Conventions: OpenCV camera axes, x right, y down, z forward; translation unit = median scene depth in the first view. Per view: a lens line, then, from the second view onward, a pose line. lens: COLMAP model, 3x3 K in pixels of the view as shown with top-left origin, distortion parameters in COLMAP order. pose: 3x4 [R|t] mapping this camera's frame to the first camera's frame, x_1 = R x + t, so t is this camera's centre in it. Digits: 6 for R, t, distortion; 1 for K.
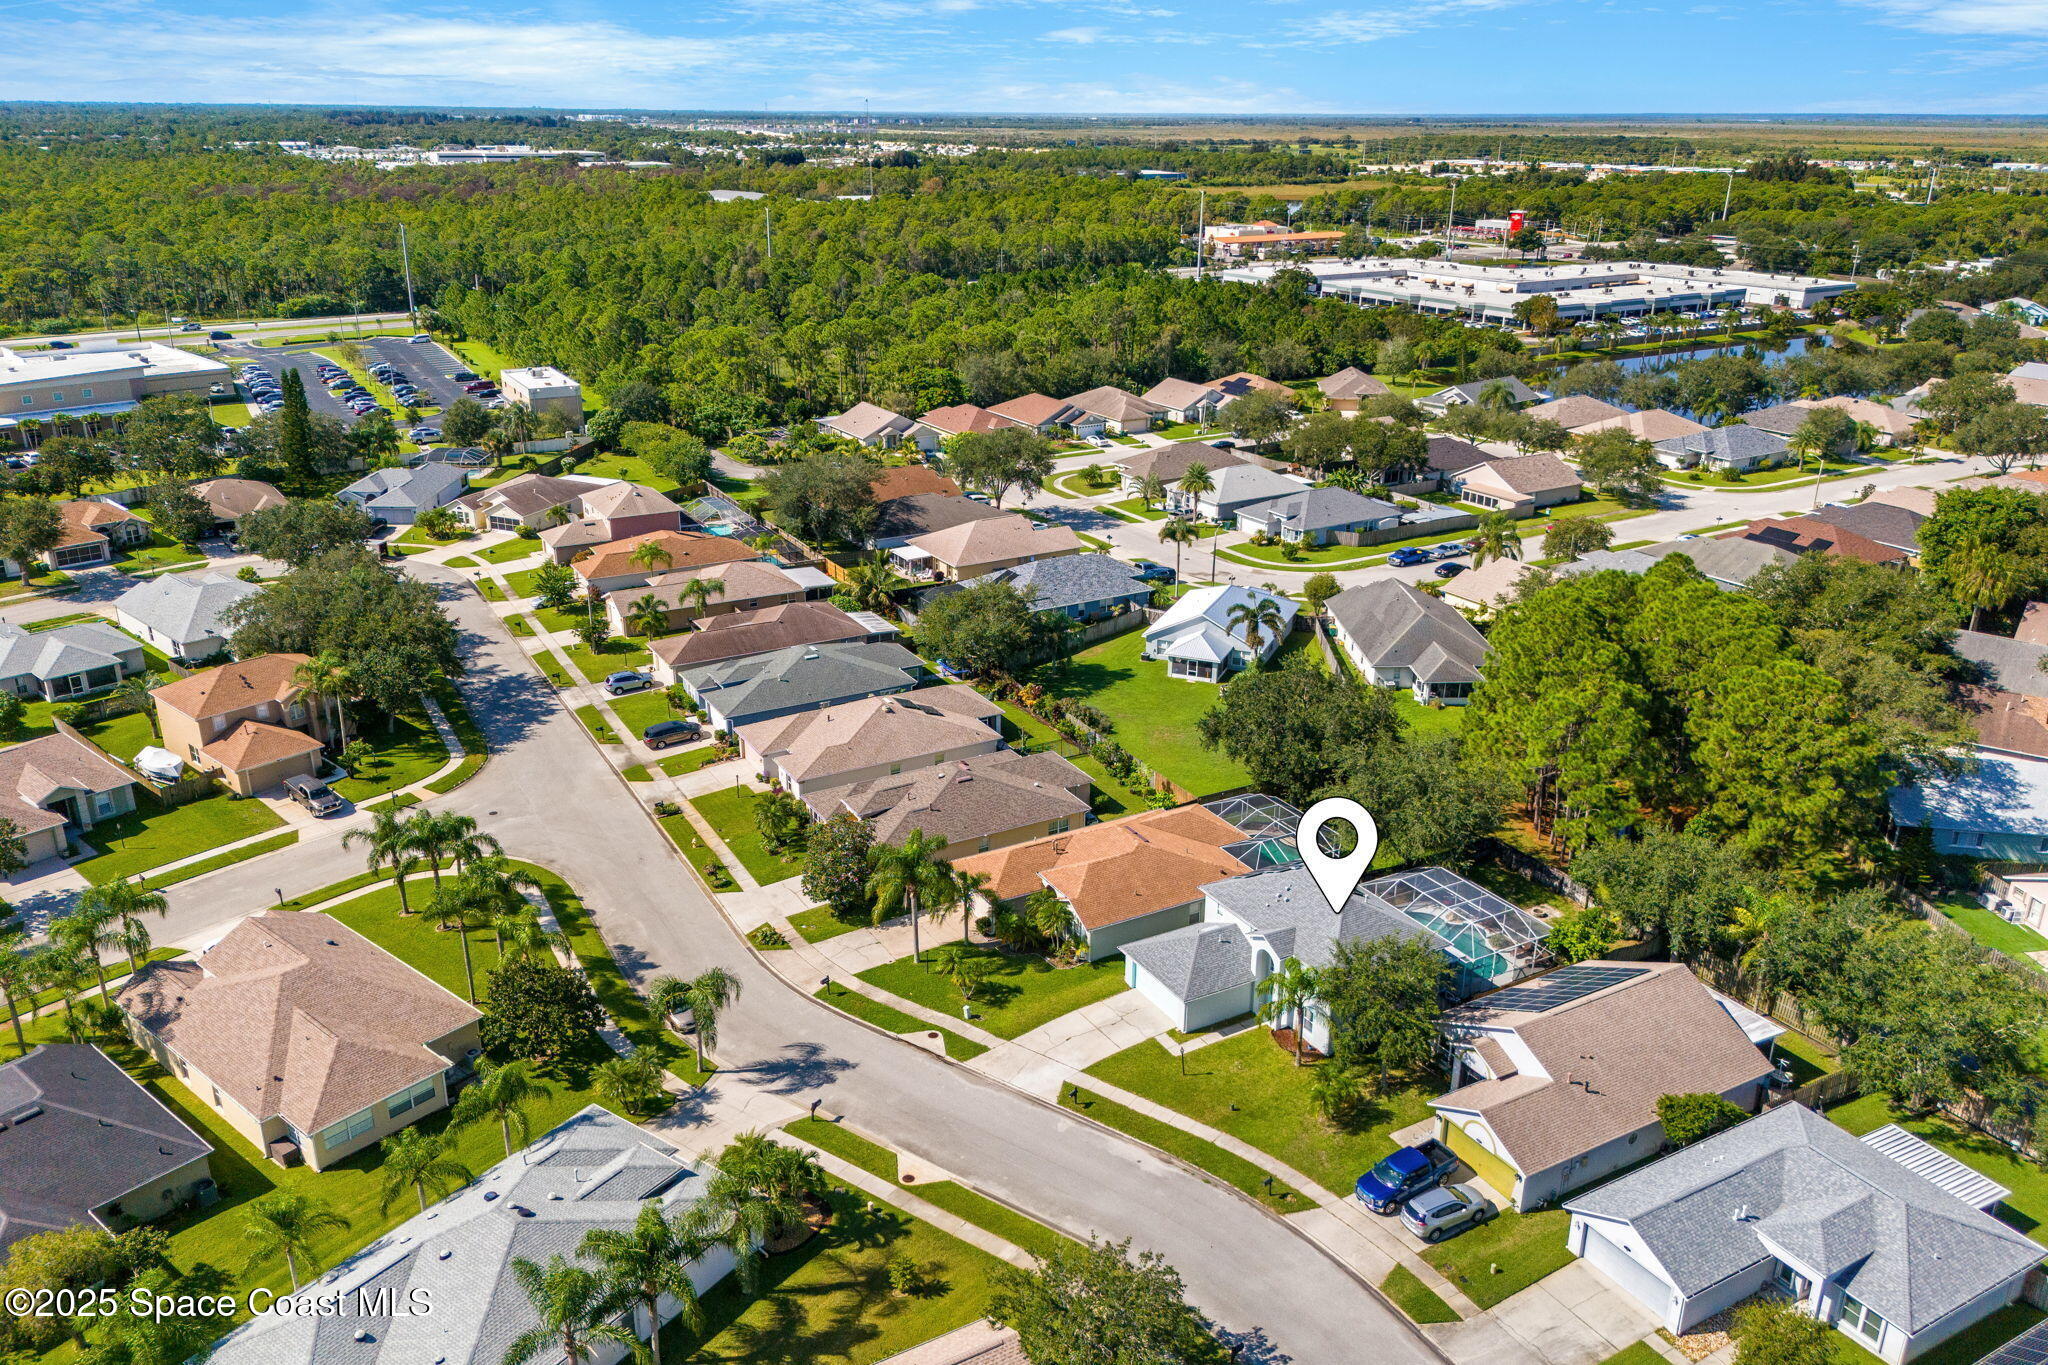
lens RADIAL K [[1503.6, 0, 1021.4], [0, 1503.6, 681.9], [0, 0, 1]] dist [0.031120, -0.002815]
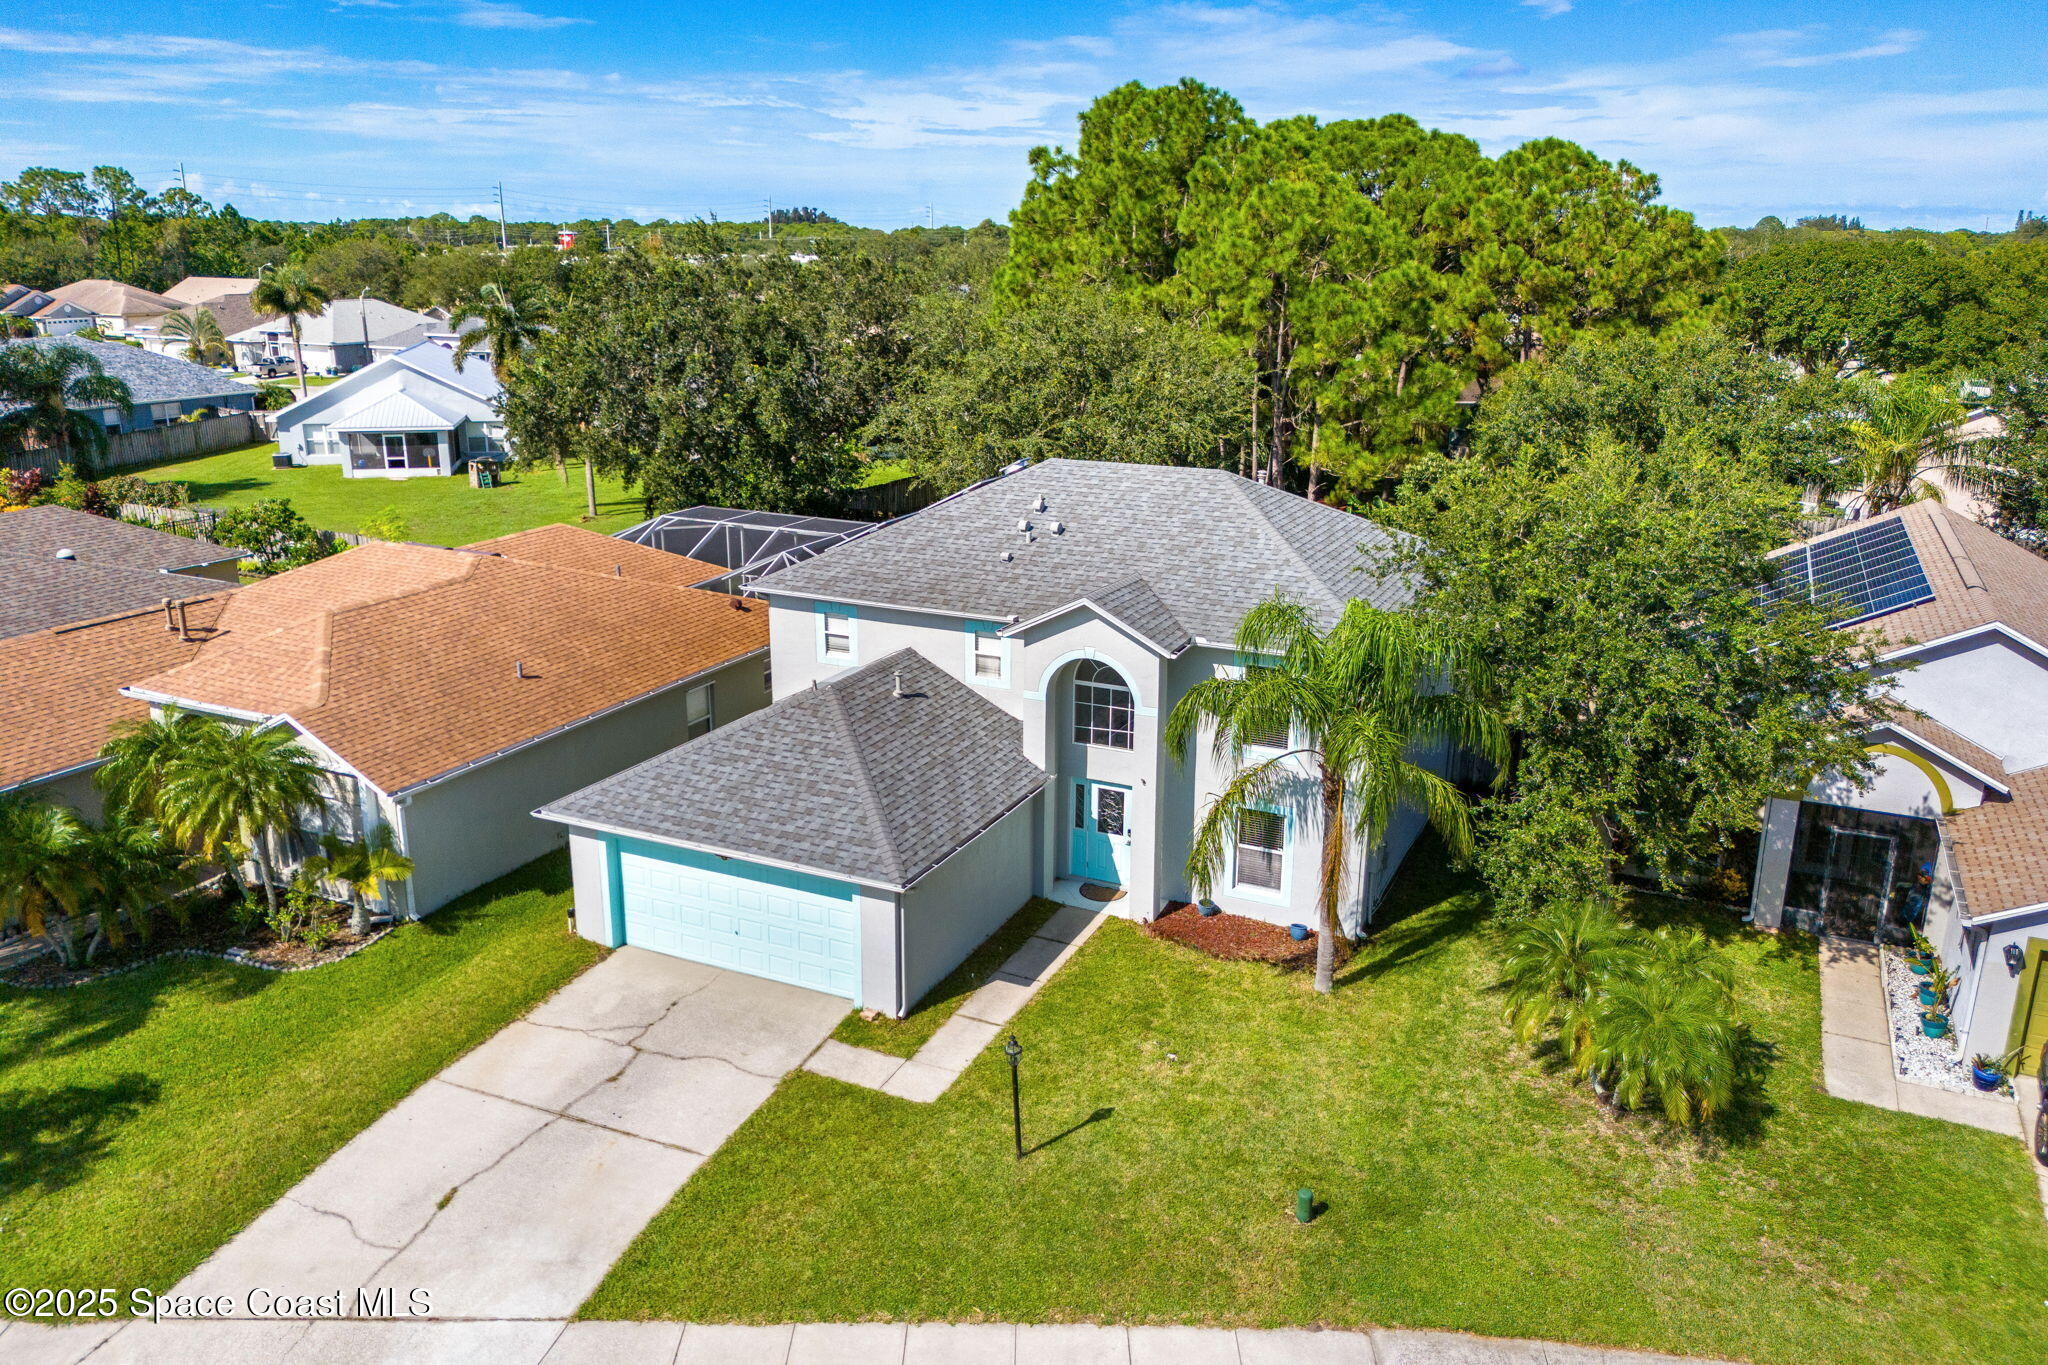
lens RADIAL K [[1503.6, 0, 1029.2], [0, 1503.6, 680.6], [0, 0, 1]] dist [0.031120, -0.002815]
pose [[0.816546, -0.167432, 0.552467, -0.008667], [0.204820, 0.978781, -0.006092, 0.166396], [-0.539724, 0.118131, 0.833513, 0.697063]]
